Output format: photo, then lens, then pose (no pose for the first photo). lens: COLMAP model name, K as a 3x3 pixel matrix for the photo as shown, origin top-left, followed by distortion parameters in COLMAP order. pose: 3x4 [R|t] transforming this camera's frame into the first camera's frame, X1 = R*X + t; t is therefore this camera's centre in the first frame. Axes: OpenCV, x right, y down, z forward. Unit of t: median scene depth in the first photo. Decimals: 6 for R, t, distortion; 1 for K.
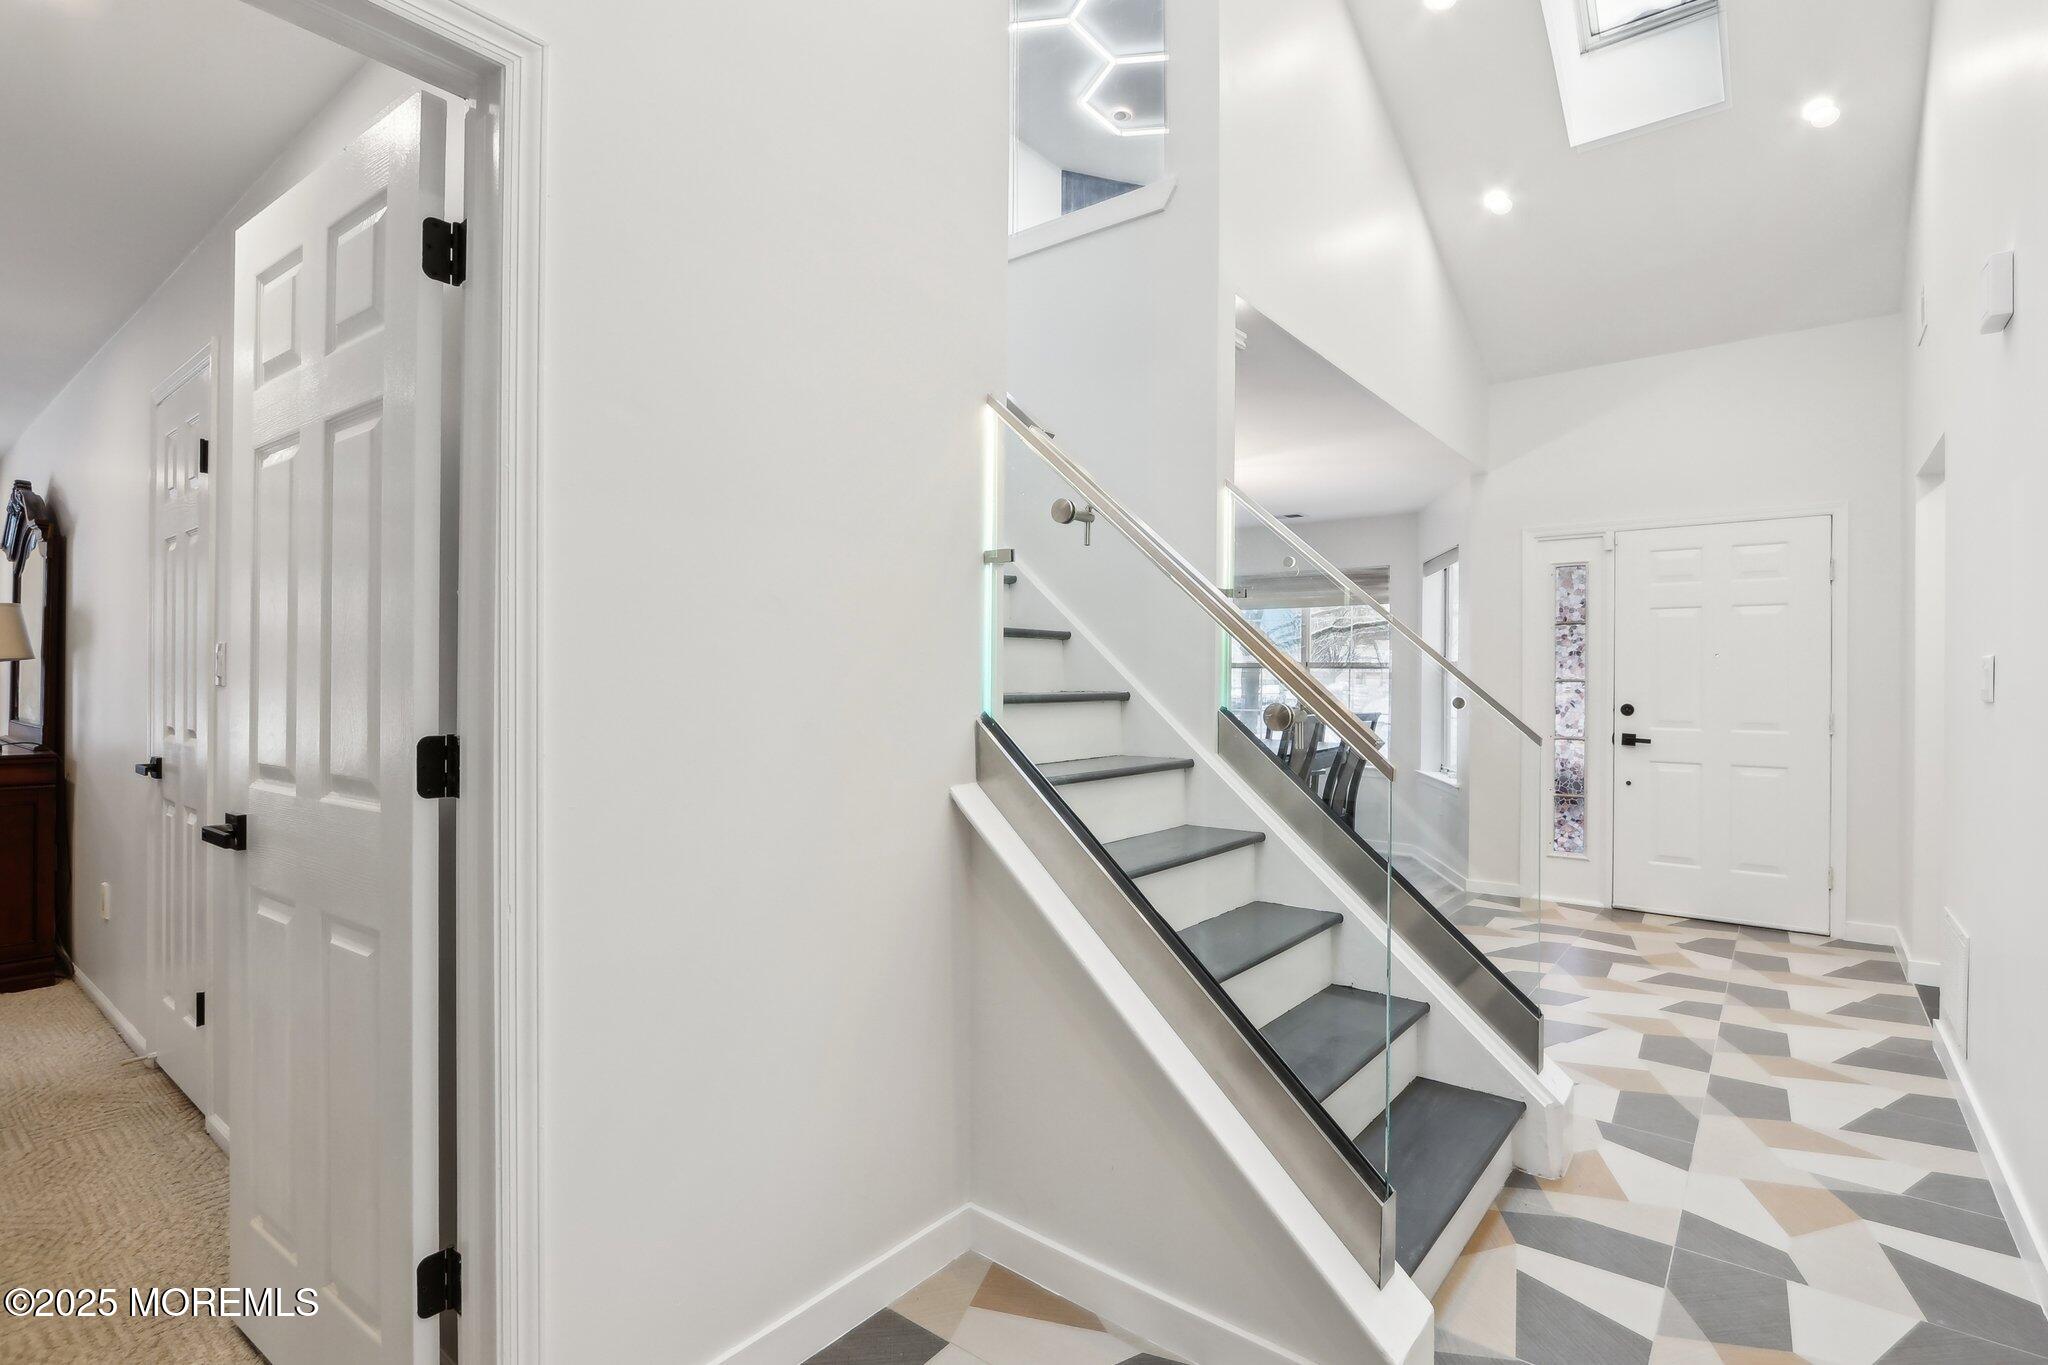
lens RADIAL K [[954.1, 0, 1022.7], [0, 954.1, 677.9], [0, 0, 1]] dist [-0.046312, 0.014065]
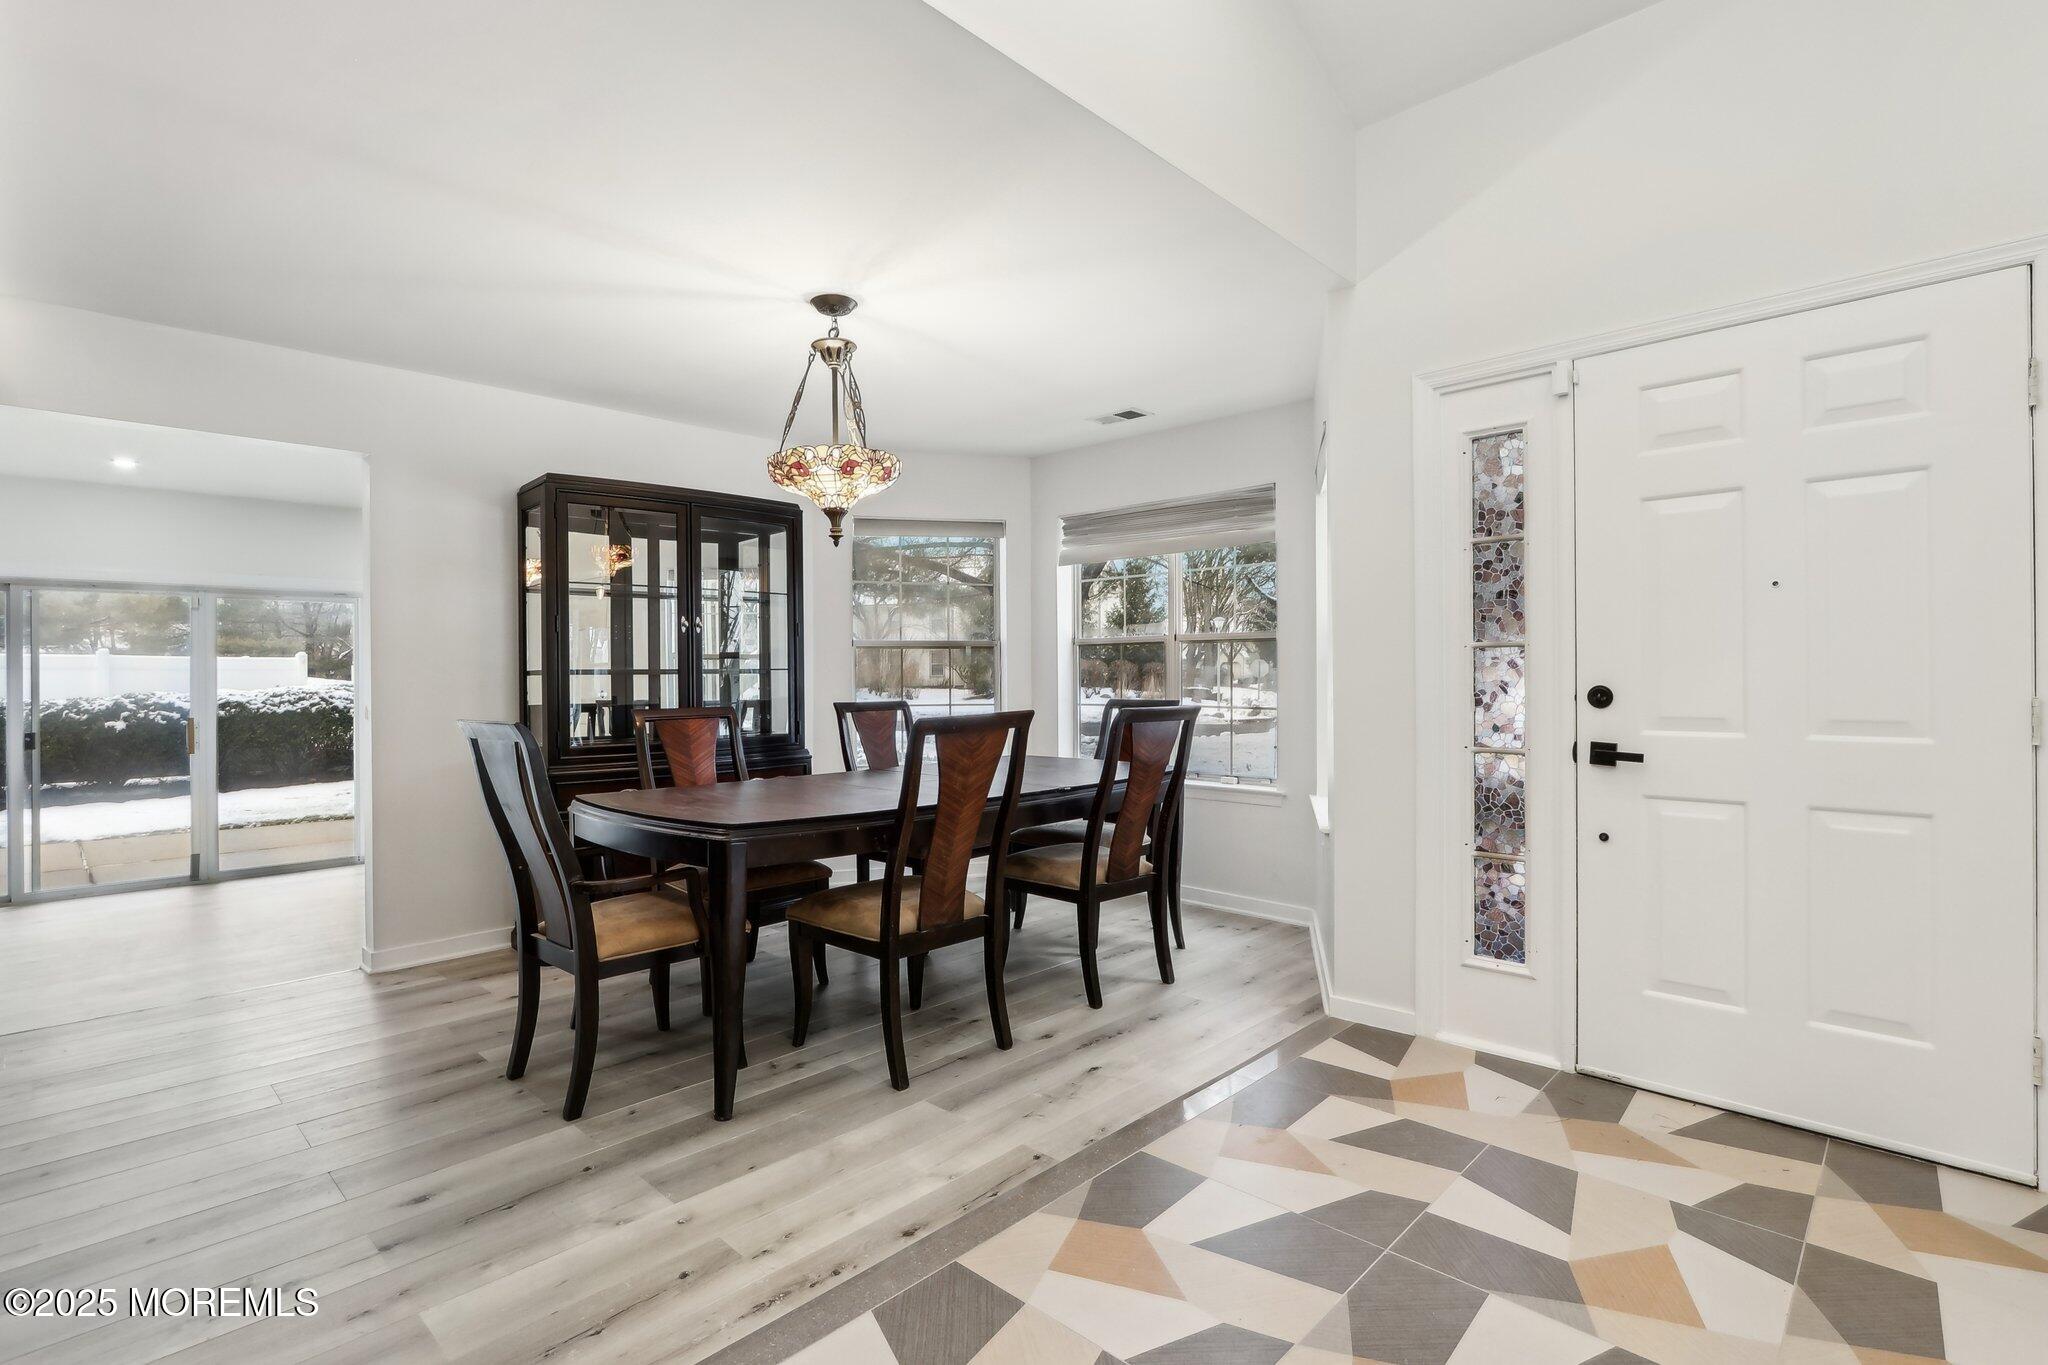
lens RADIAL K [[954.1, 0, 1022.7], [0, 954.1, 677.9], [0, 0, 1]] dist [-0.046312, 0.014065]
pose [[0.996200, -0.011679, -0.086303, 0.364158], [0.011826, 0.999929, 0.001193, 0.018667], [0.086283, -0.002209, 0.996268, 0.444510]]
